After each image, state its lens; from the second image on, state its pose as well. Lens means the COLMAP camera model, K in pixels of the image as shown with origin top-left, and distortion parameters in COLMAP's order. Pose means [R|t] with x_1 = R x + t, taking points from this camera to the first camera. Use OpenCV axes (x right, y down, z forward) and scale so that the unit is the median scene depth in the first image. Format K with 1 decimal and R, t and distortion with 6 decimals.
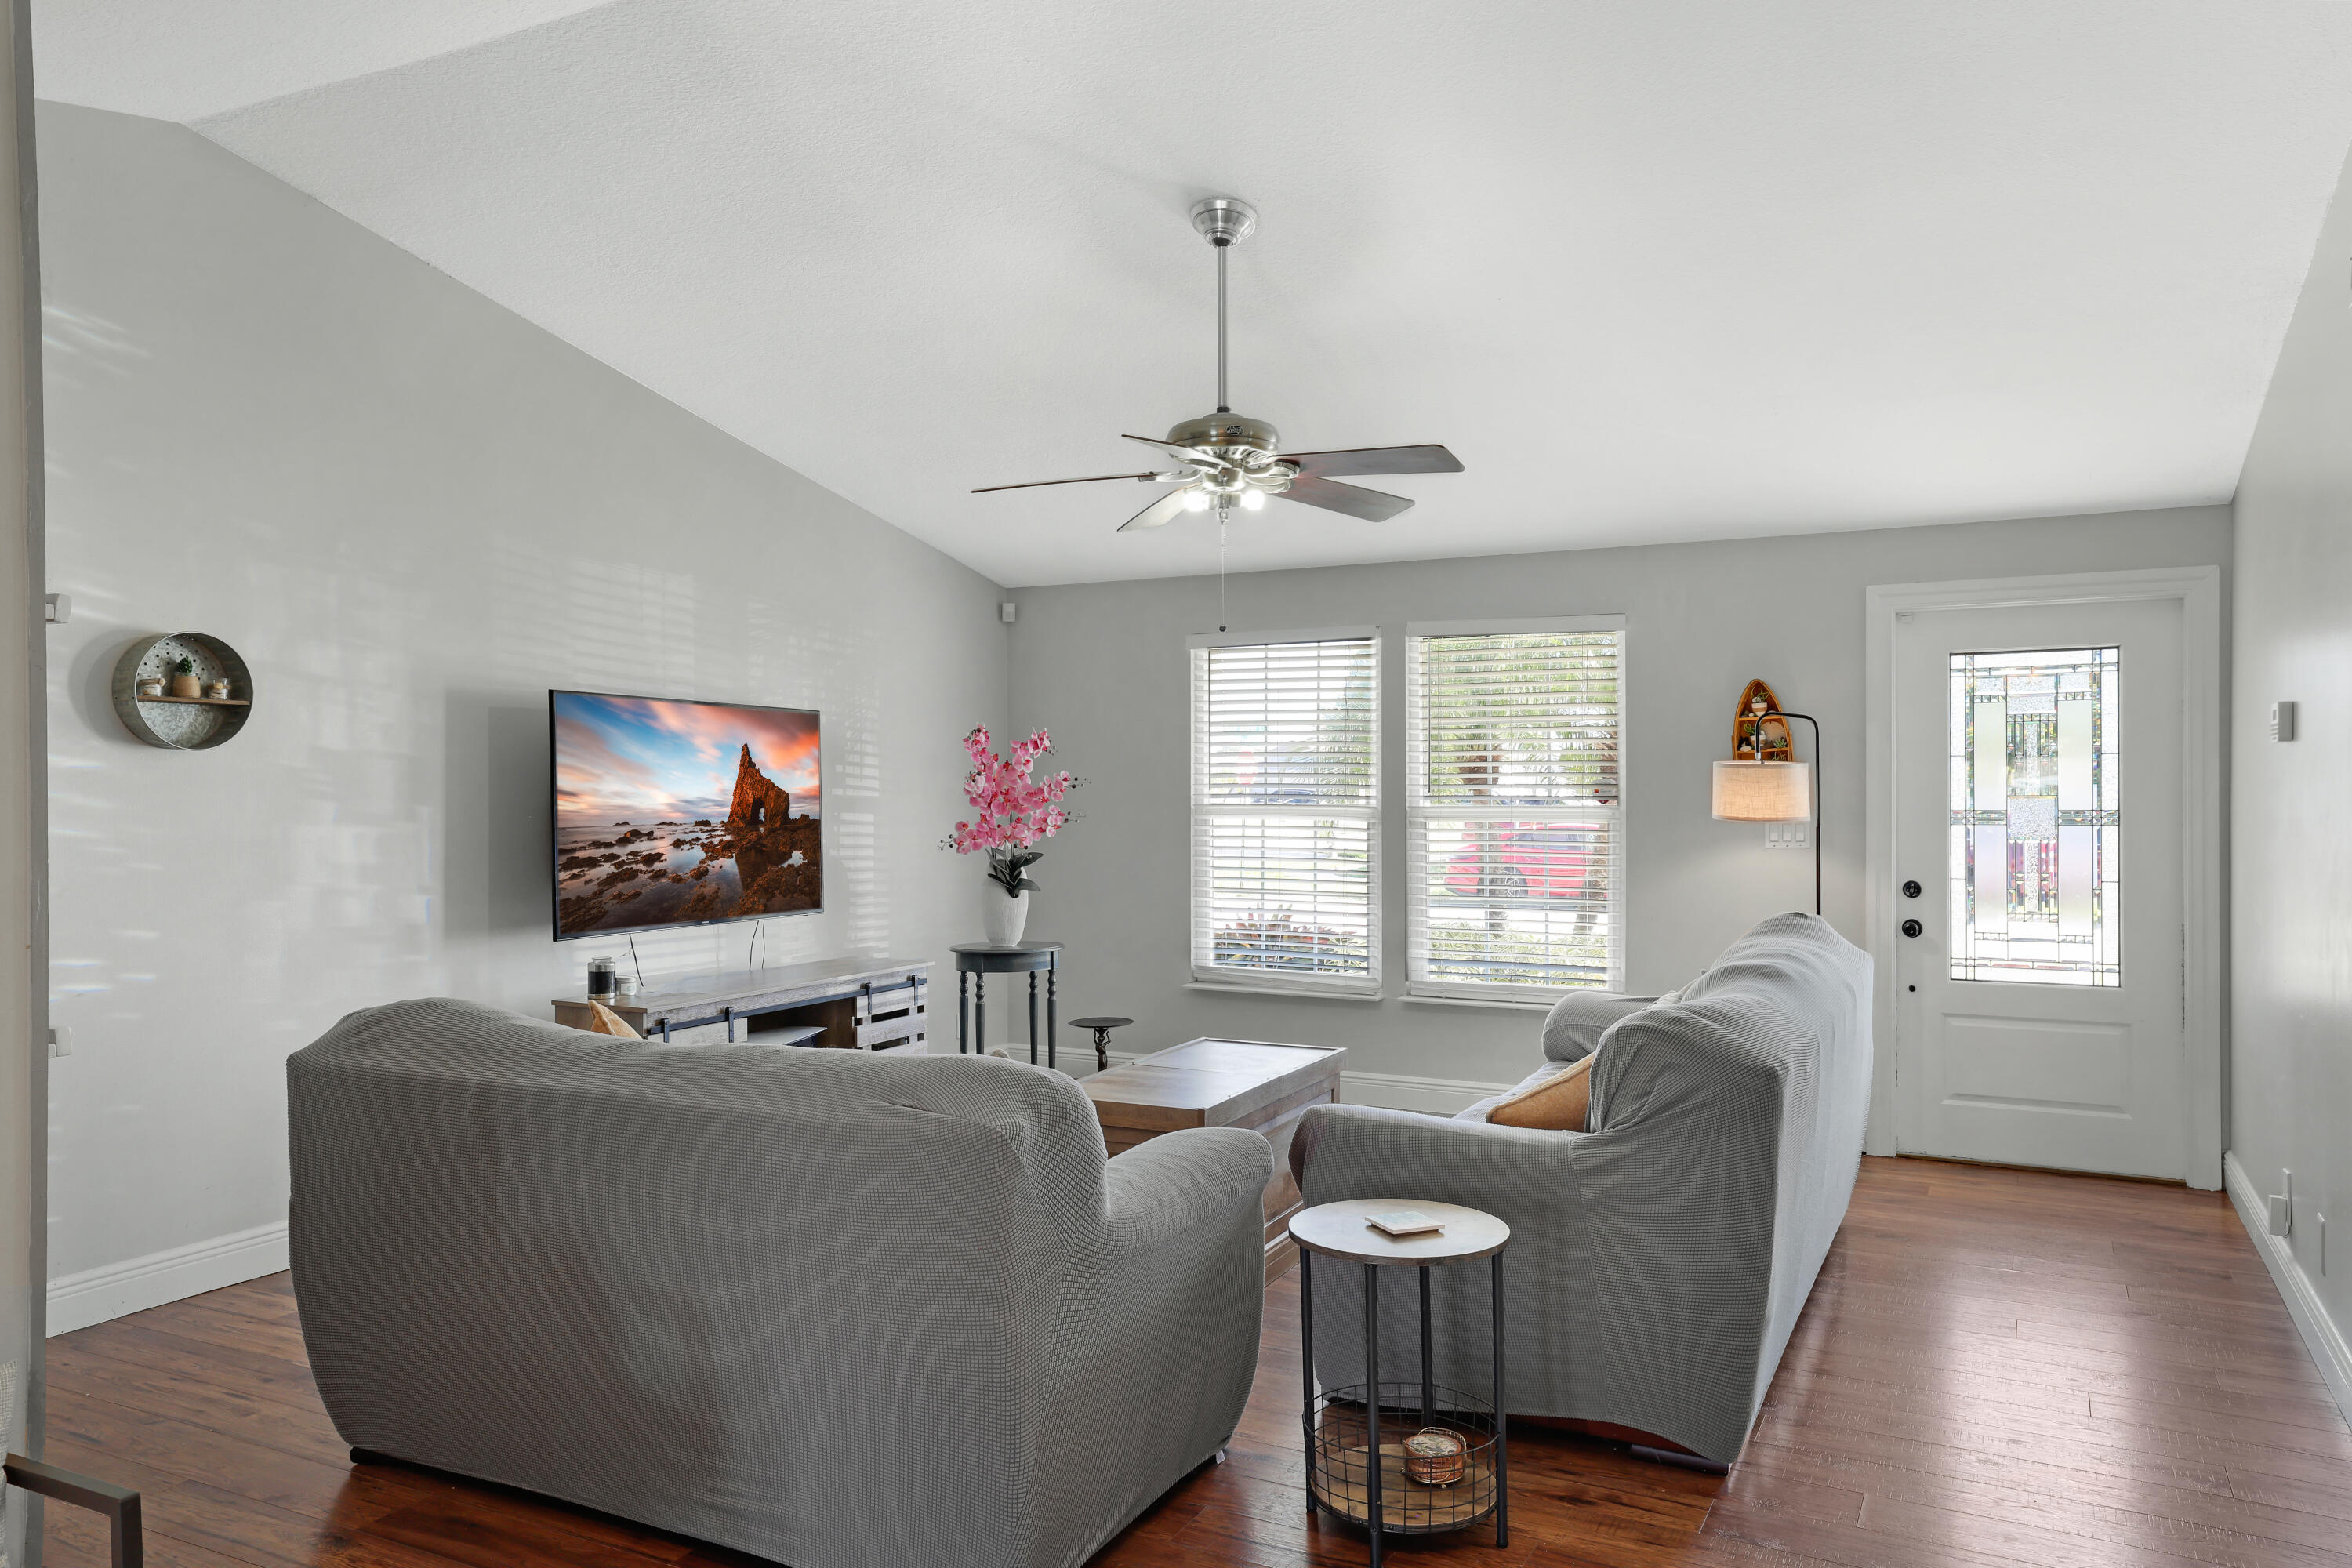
lens RADIAL K [[1646.6, 0, 1170.8], [0, 1646.6, 798.3], [0, 0, 1]] dist [0.005113, 0.016988]
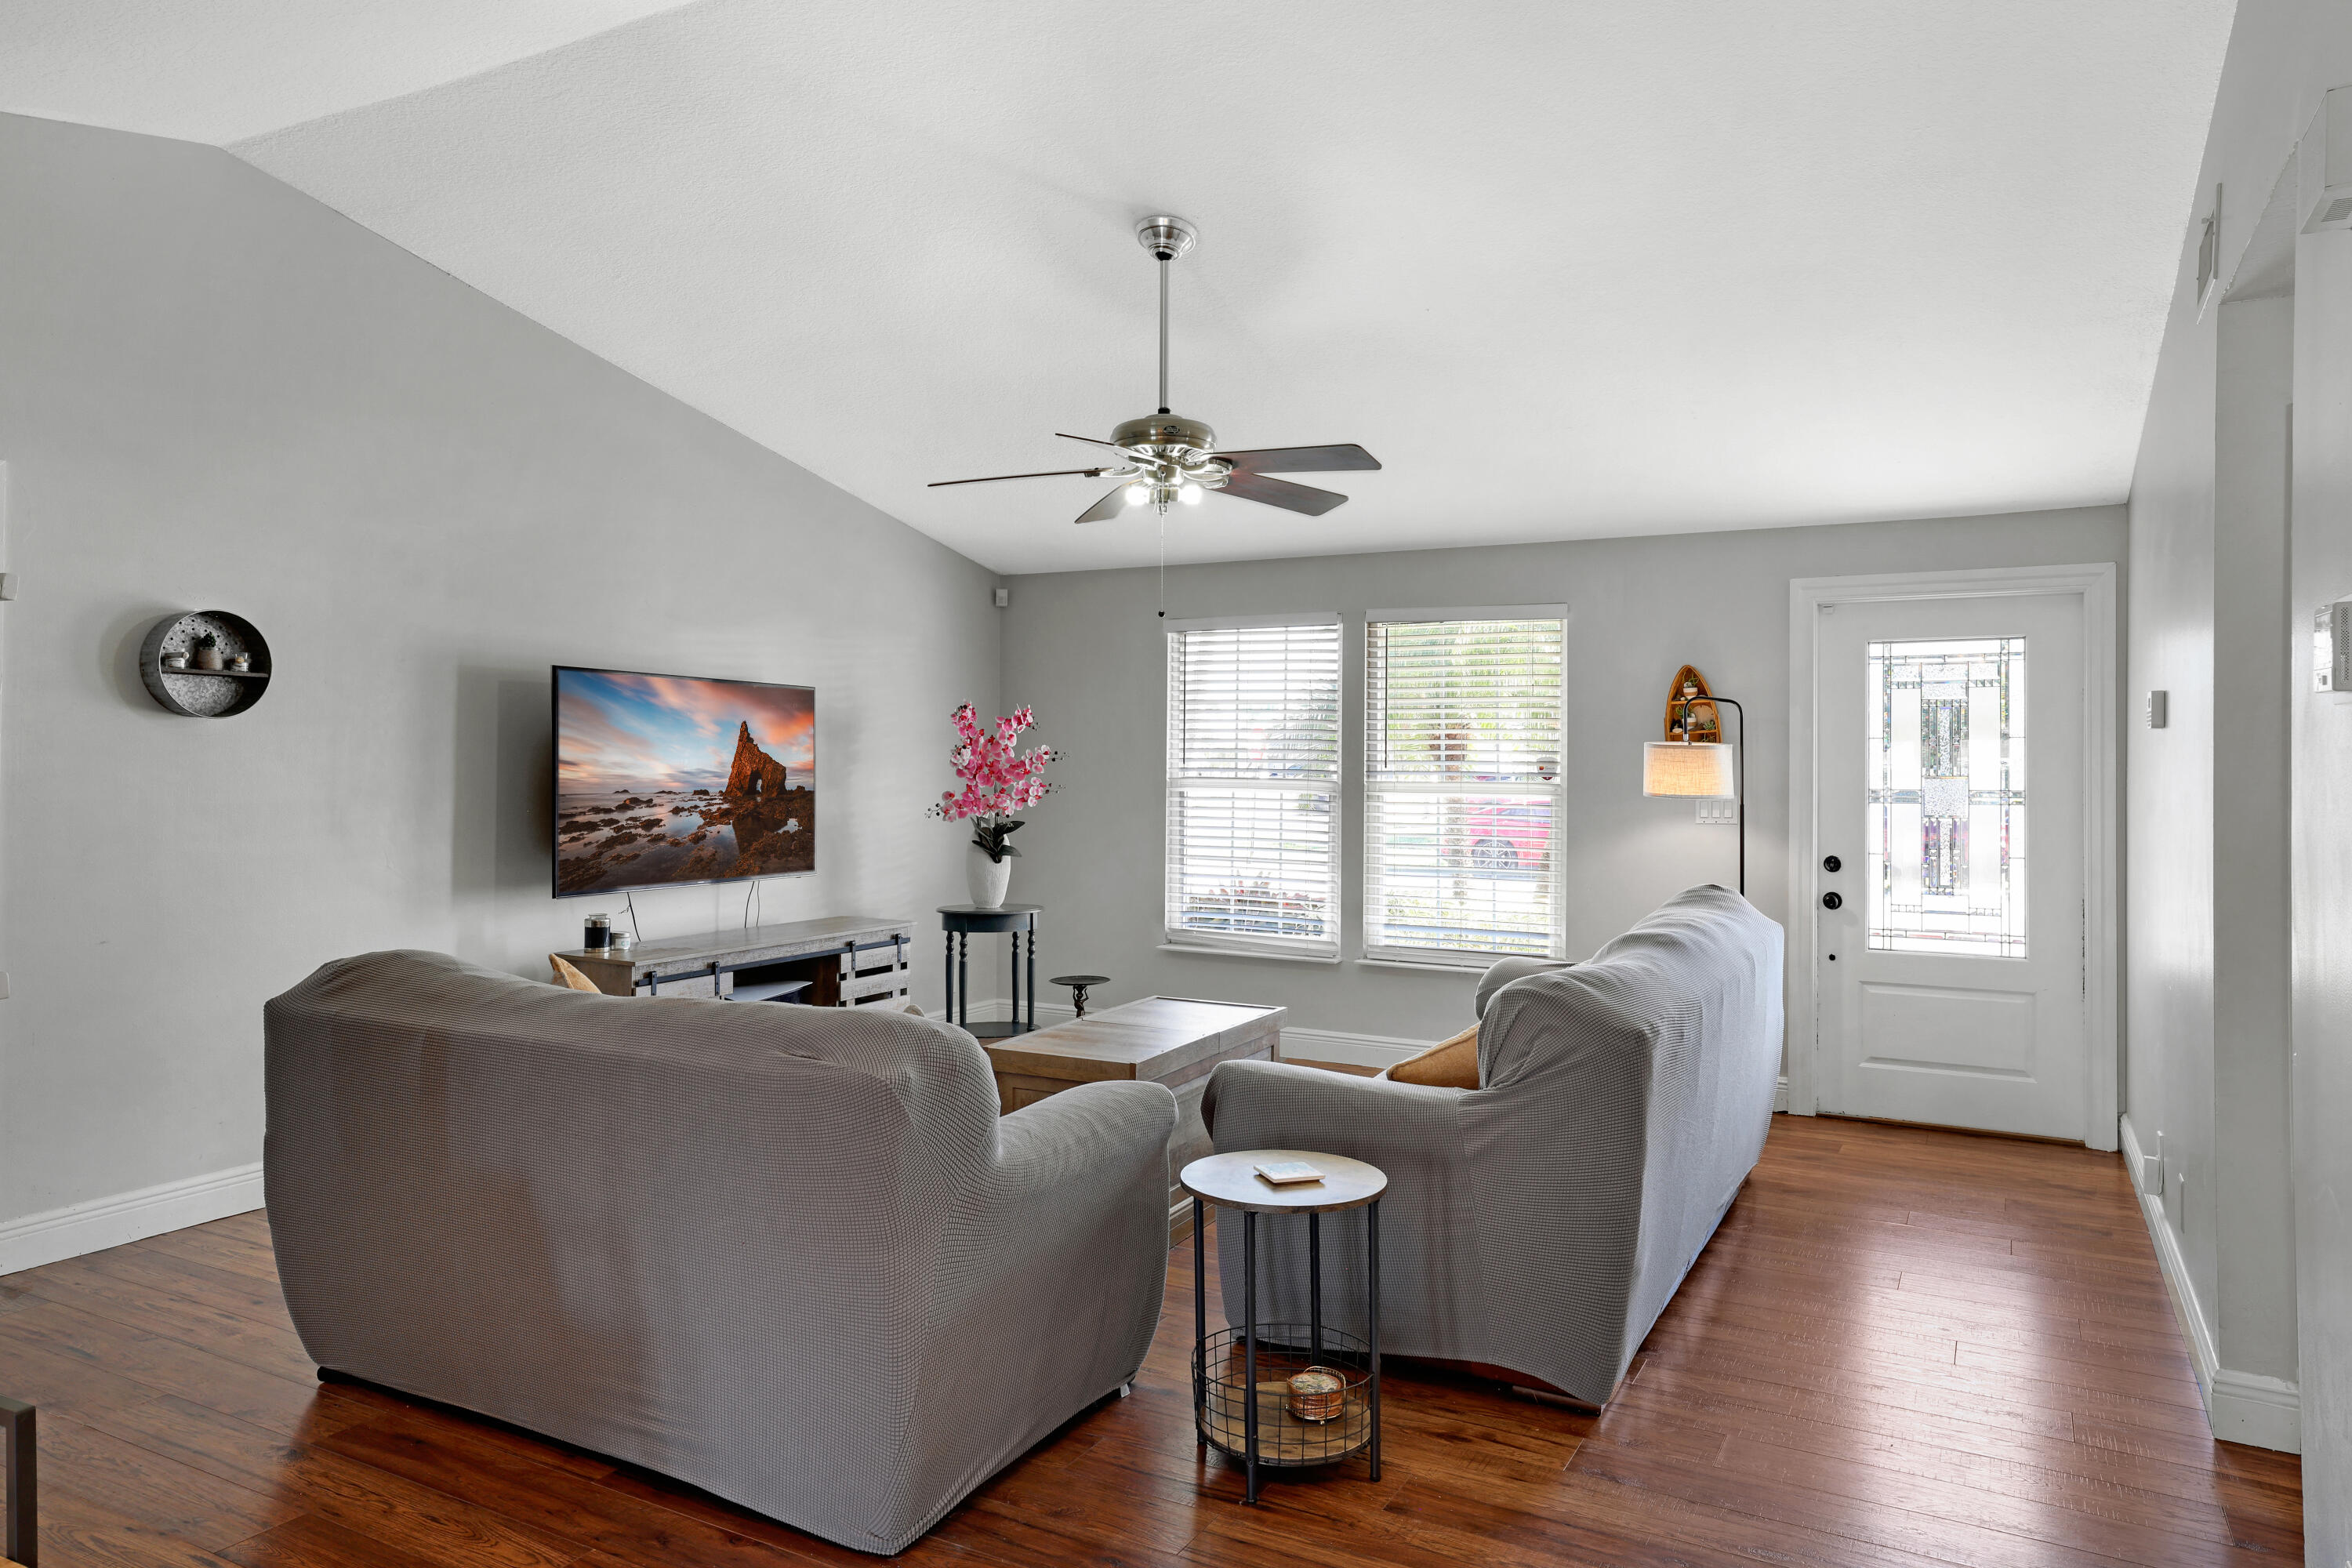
lens RADIAL K [[1528.4, 0, 1166.0], [0, 1528.4, 751.2], [0, 0, 1]] dist [0.010059, -0.003912]
pose [[0.999761, 0.008875, -0.020000, 0.046151], [-0.009146, 0.999867, -0.013494, -0.000308], [0.019877, 0.013674, 0.999709, 0.003785]]
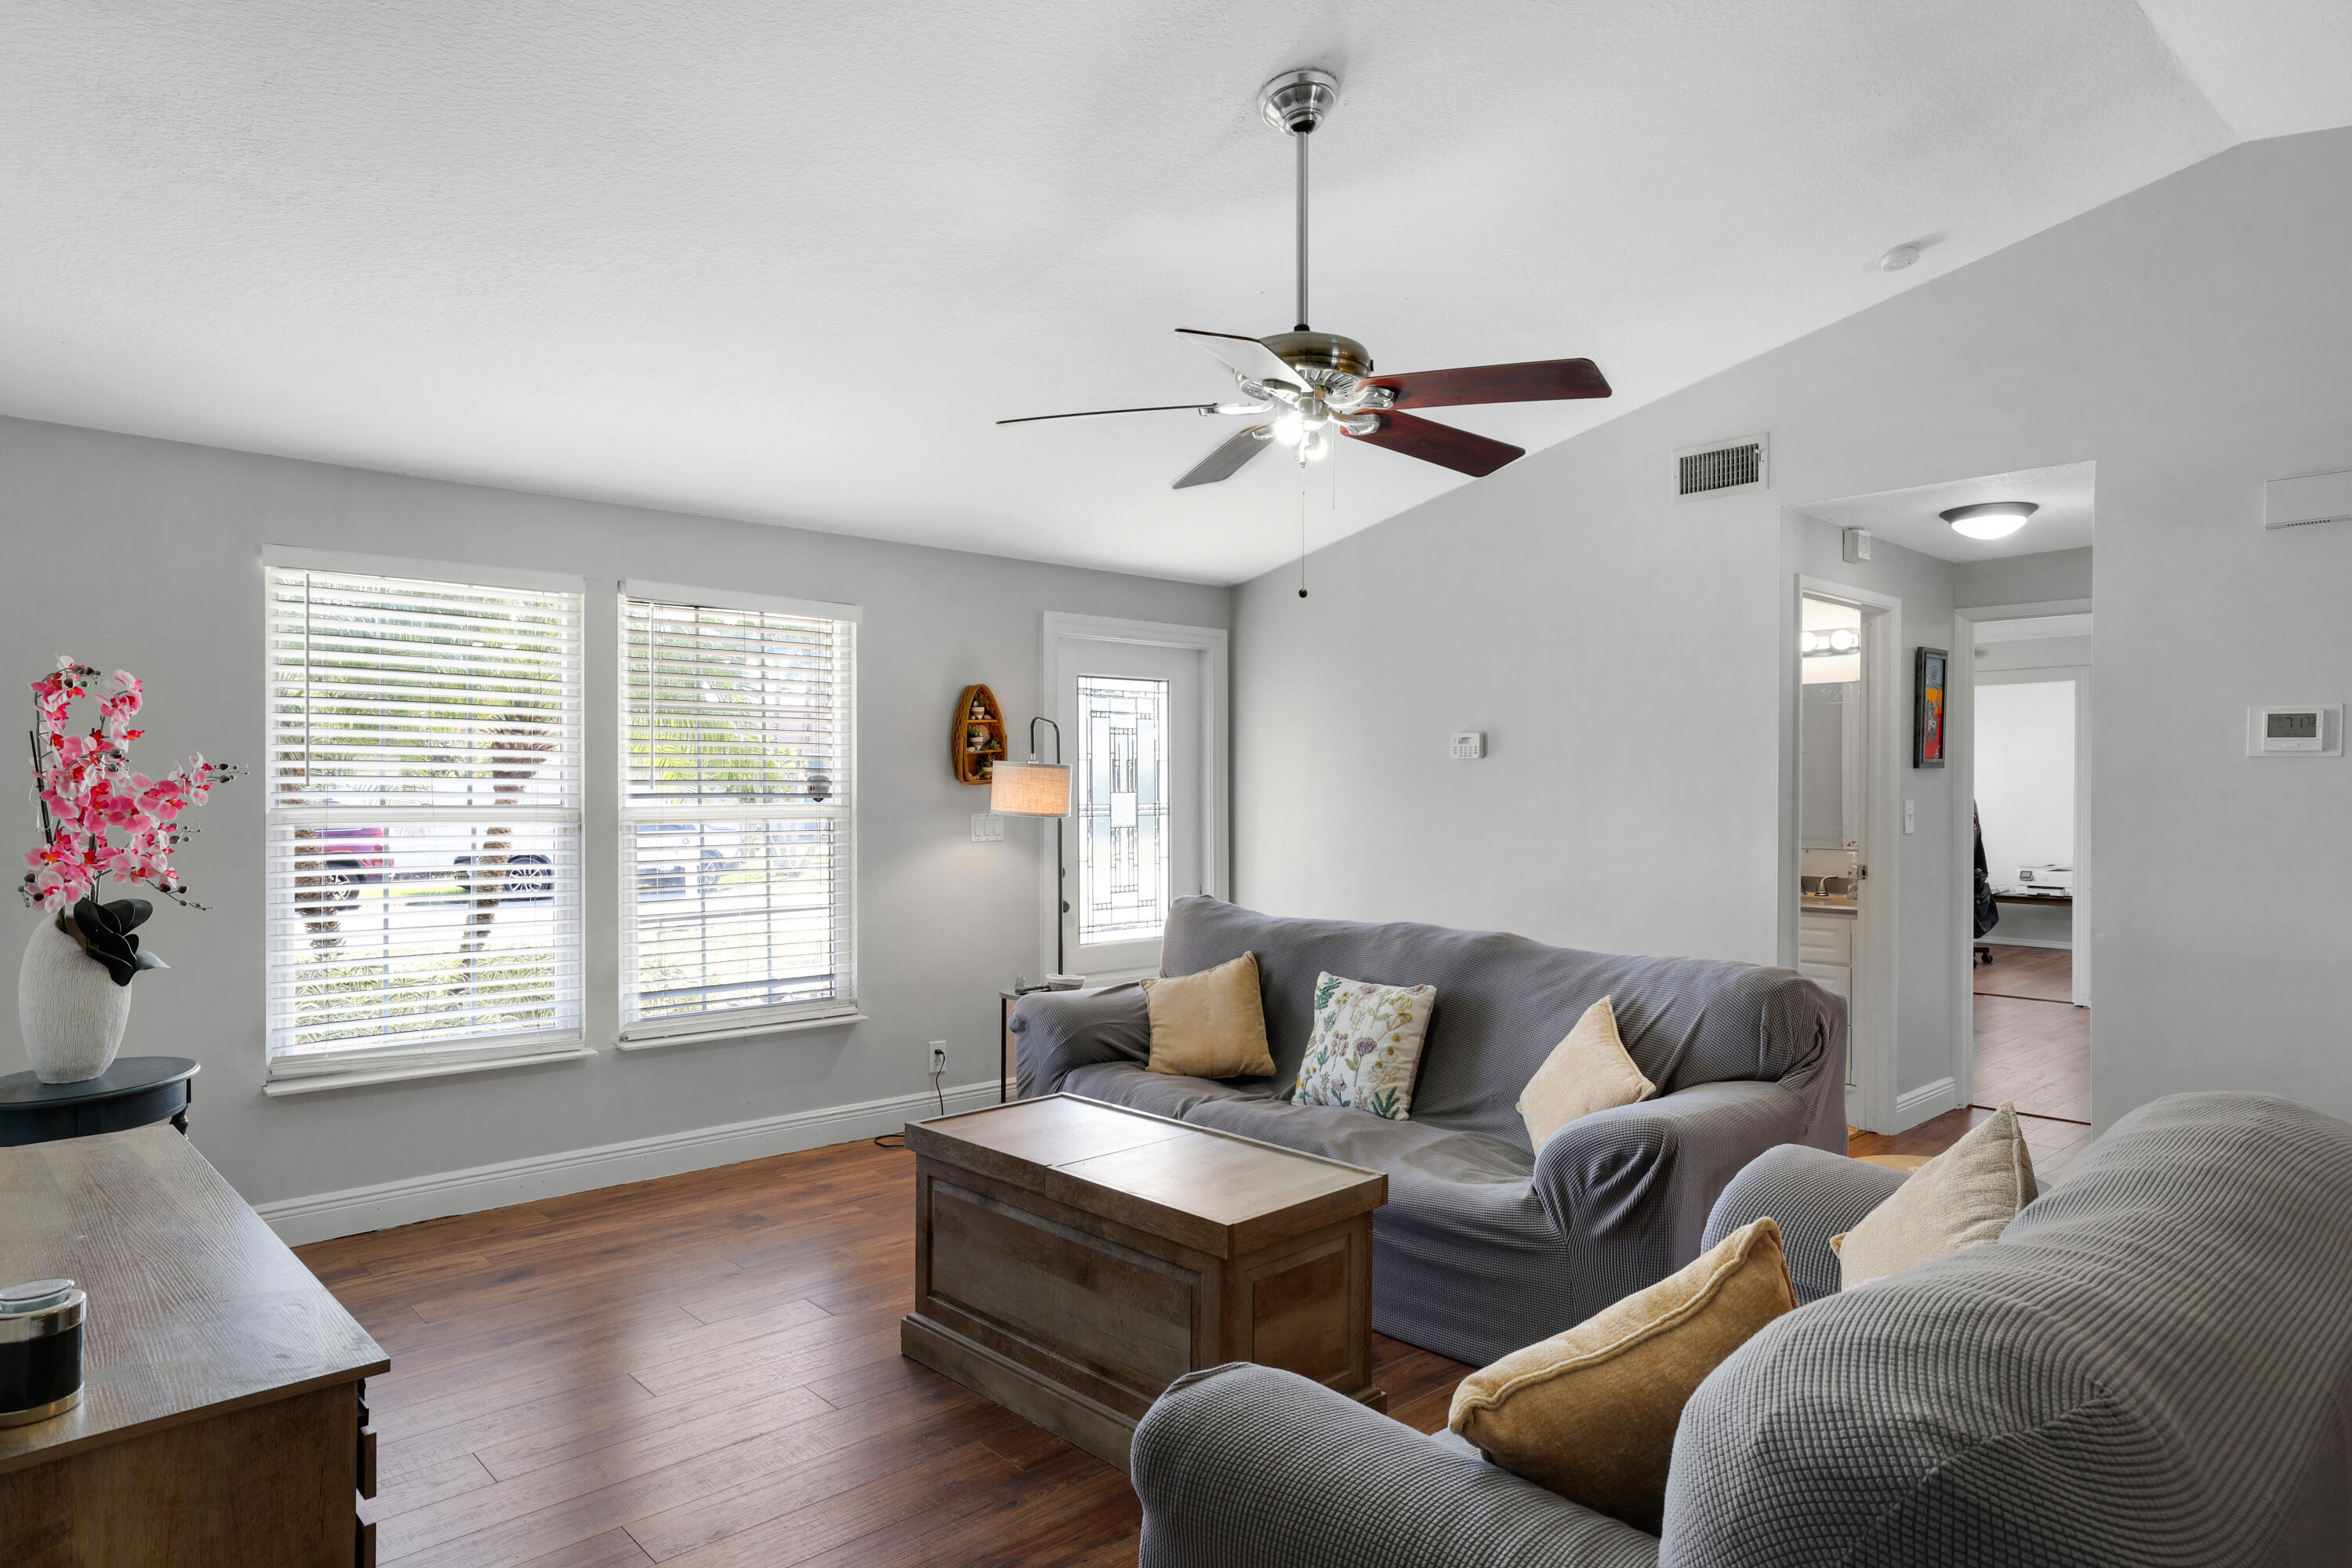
lens RADIAL K [[1385.3, 0, 1177.8], [0, 1385.3, 782.8], [0, 0, 1]] dist [0.001567, -0.000285]
pose [[0.324404, 0.006543, 0.945896, -0.542536], [-0.002717, 0.999978, -0.005985, -0.003653], [-0.945915, -0.000628, 0.324415, 0.711101]]
